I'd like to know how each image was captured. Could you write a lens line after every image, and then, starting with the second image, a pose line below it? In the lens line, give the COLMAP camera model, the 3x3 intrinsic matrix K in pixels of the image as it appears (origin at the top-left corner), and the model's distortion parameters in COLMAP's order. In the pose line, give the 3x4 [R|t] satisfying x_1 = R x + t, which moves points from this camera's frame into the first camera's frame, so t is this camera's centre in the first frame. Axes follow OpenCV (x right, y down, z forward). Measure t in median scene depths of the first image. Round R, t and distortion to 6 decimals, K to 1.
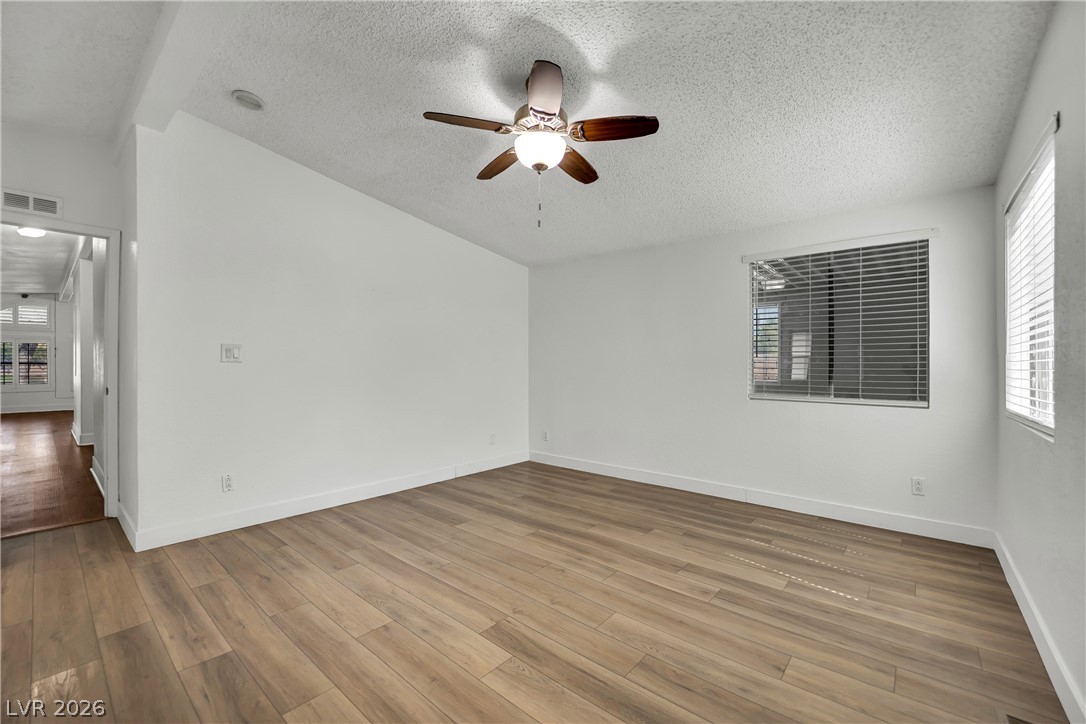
lens RADIAL K [[442.1, 0, 537.6], [0, 442.1, 362.8], [0, 0, 1]] dist [0.002976, -0.000577]
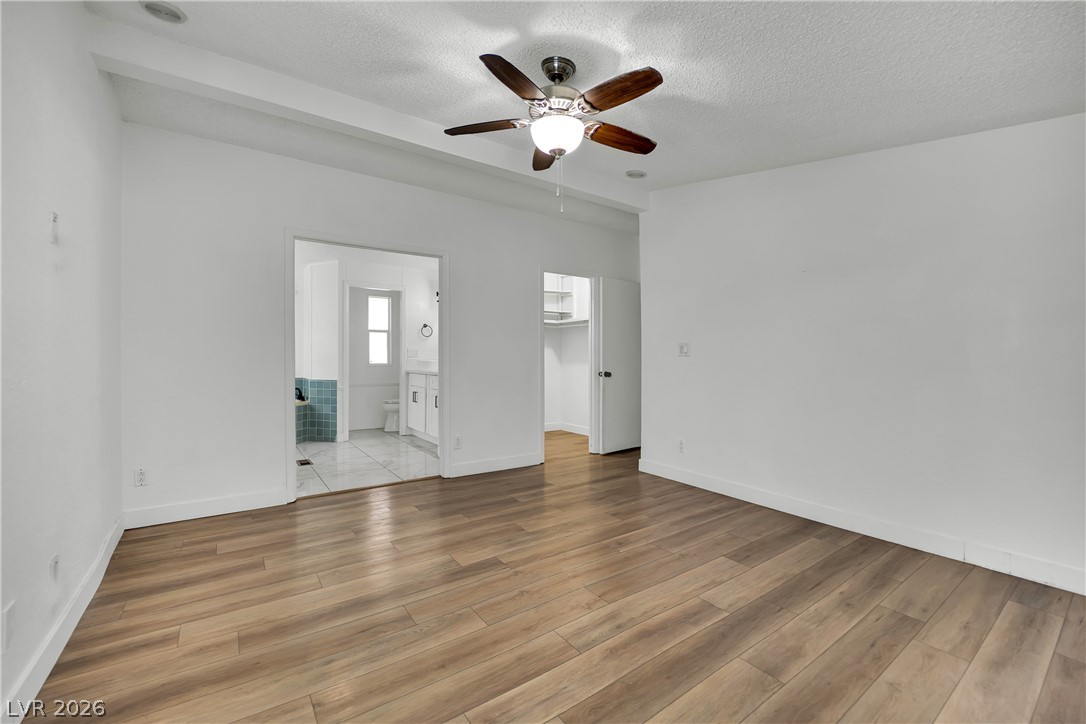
lens RADIAL K [[442.1, 0, 537.5], [0, 442.1, 359.9], [0, 0, 1]] dist [0.002976, -0.000577]
pose [[-0.229292, 0.001881, -0.973356, 0.738312], [-0.002687, 0.999993, 0.002566, 0.006109], [0.973354, 0.003204, -0.229286, 0.922254]]
